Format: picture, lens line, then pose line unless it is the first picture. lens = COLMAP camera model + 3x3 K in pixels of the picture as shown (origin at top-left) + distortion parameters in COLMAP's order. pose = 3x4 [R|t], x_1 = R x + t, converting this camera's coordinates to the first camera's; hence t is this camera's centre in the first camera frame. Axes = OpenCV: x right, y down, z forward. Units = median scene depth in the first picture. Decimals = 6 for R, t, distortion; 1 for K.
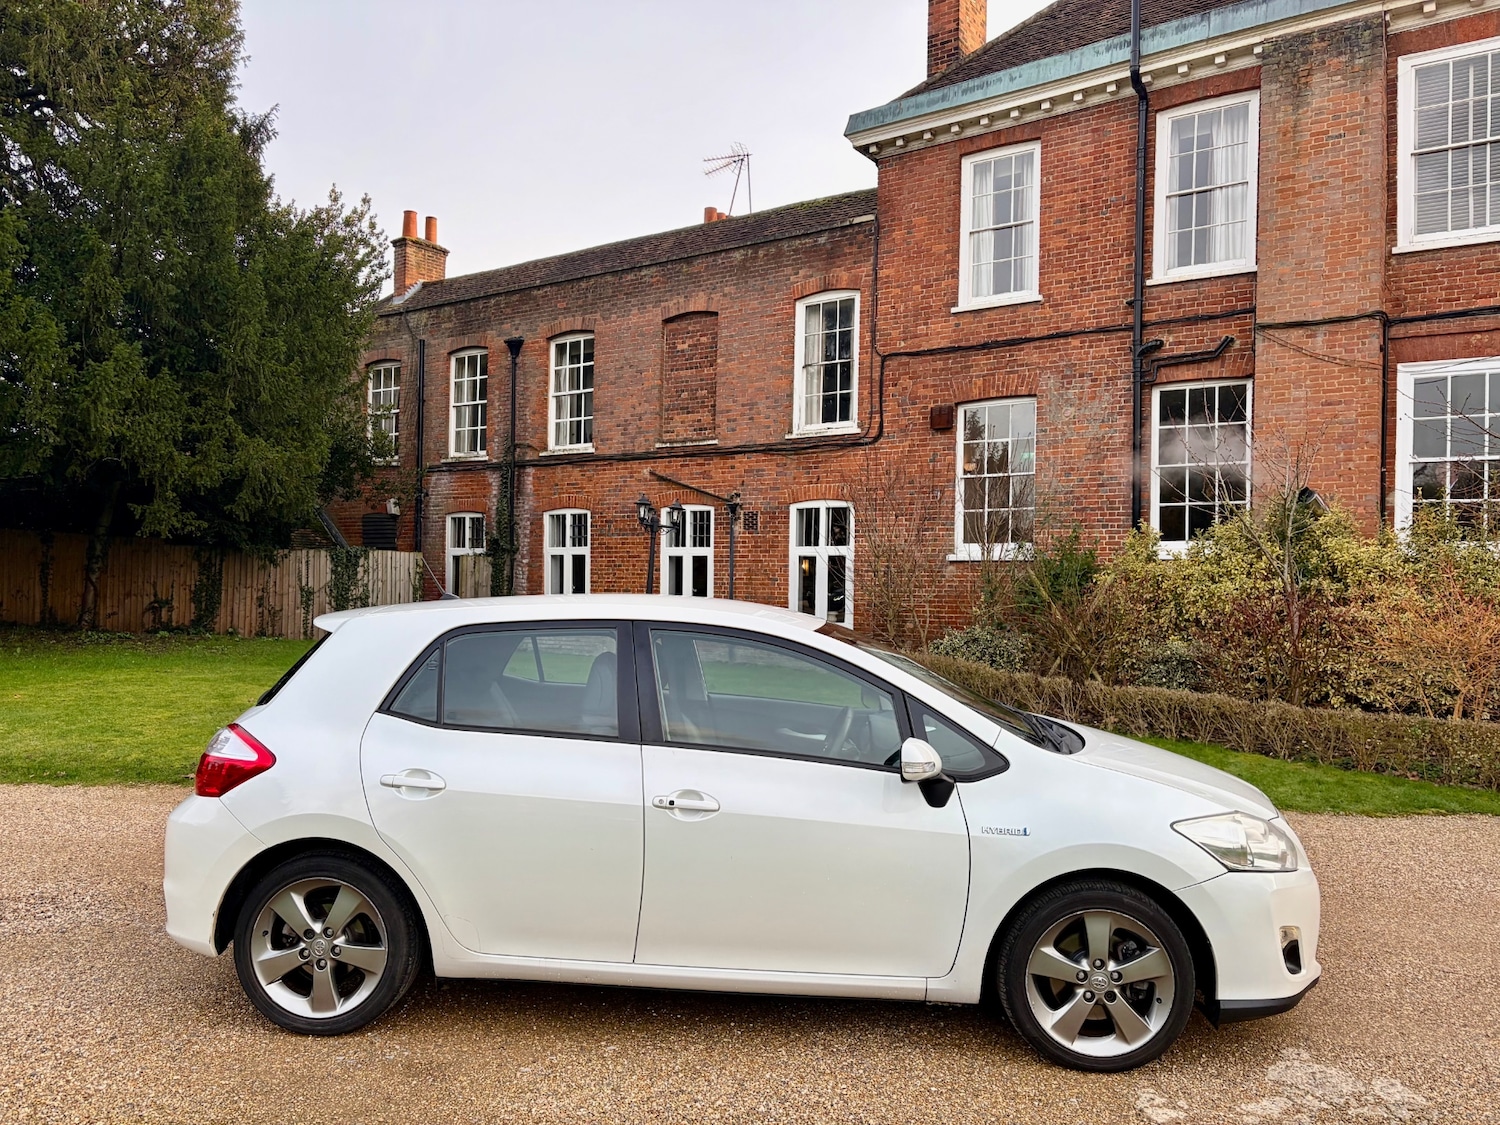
lens RADIAL K [[1114.0, 0, 746.3], [0, 1114.0, 556.7], [0, 0, 1]] dist [0.068225, -0.084151]
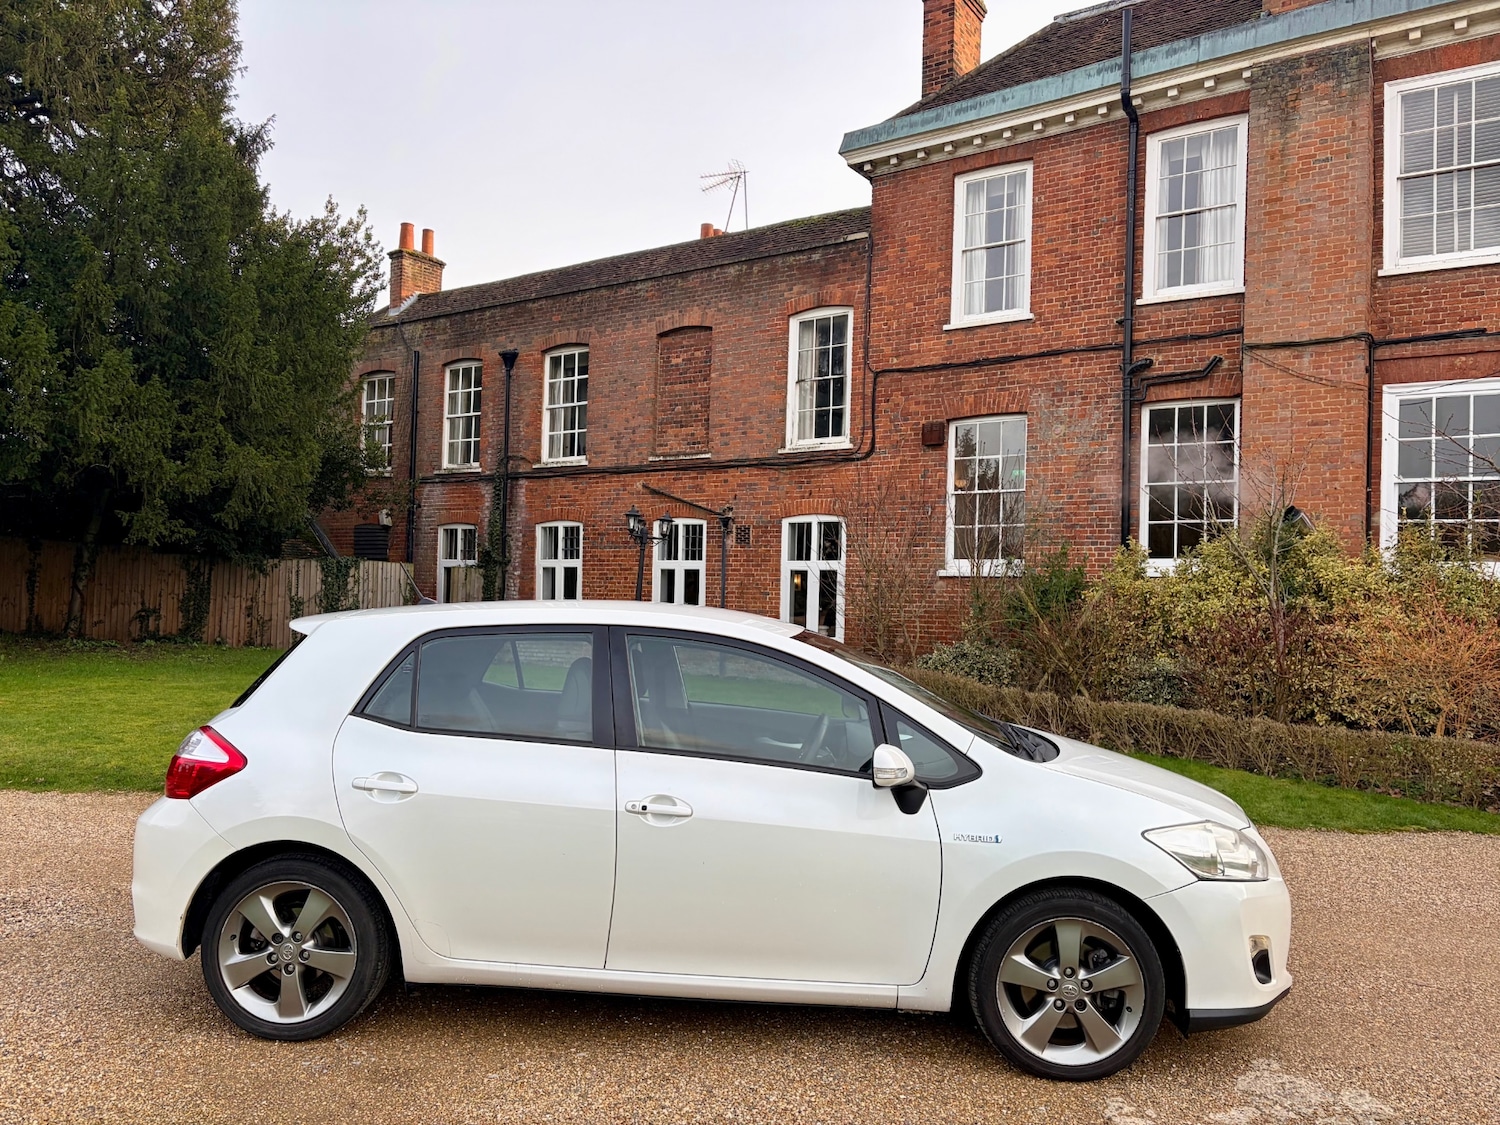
lens RADIAL K [[1113.9, 0, 753.6], [0, 1113.9, 555.3], [0, 0, 1]] dist [0.069368, -0.086717]
pose [[0.999900, 0.009754, 0.010253, 0.004815], [-0.009592, 0.999830, -0.015741, 0.002519], [-0.010405, 0.015641, 0.999824, -0.000768]]
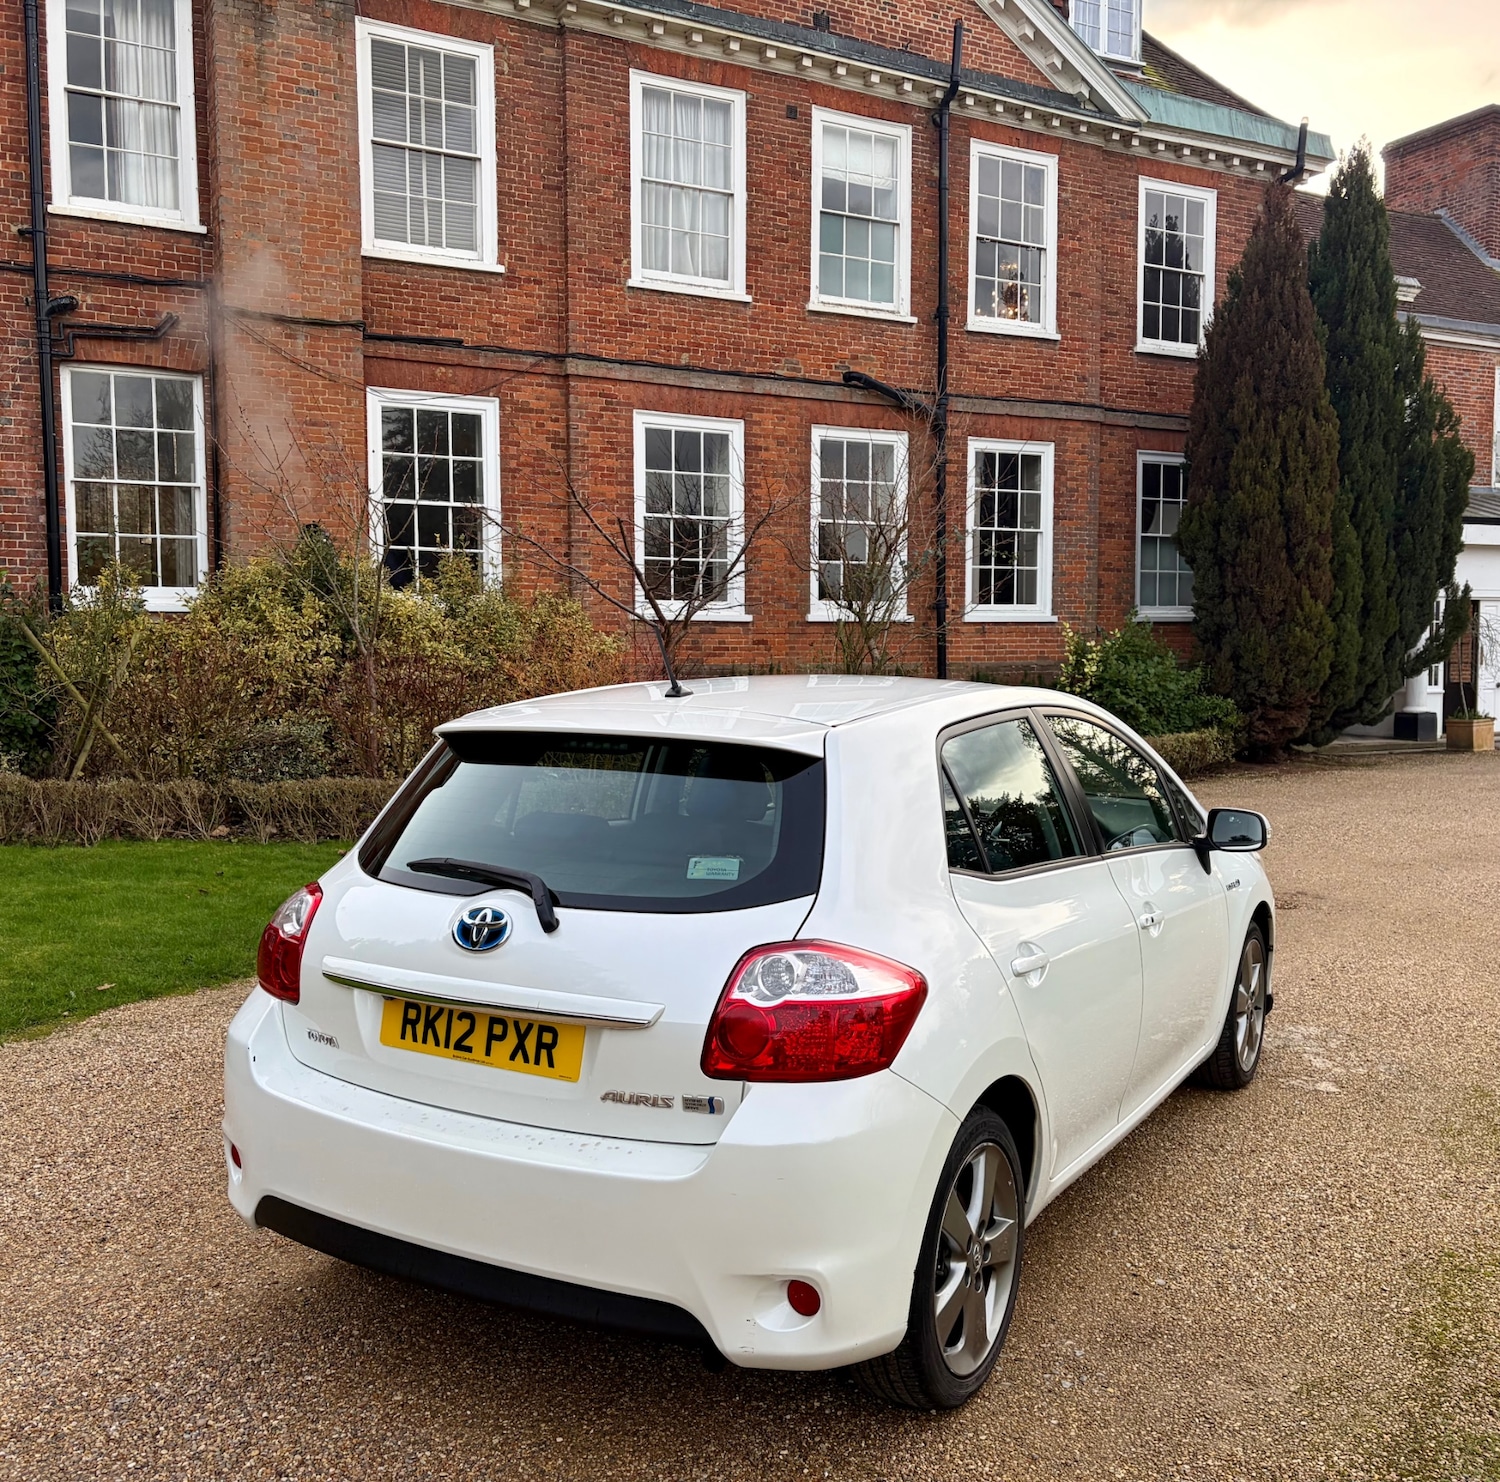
lens RADIAL K [[1478.9, 0, 702.6], [0, 1478.9, 747.6], [0, 0, 1]] dist [0.000639, 0.004663]
pose [[0.427231, -0.083347, 0.900293, -0.337209], [-0.005717, 0.995473, 0.094872, -0.002798], [-0.904124, -0.045680, 0.424821, 0.249499]]
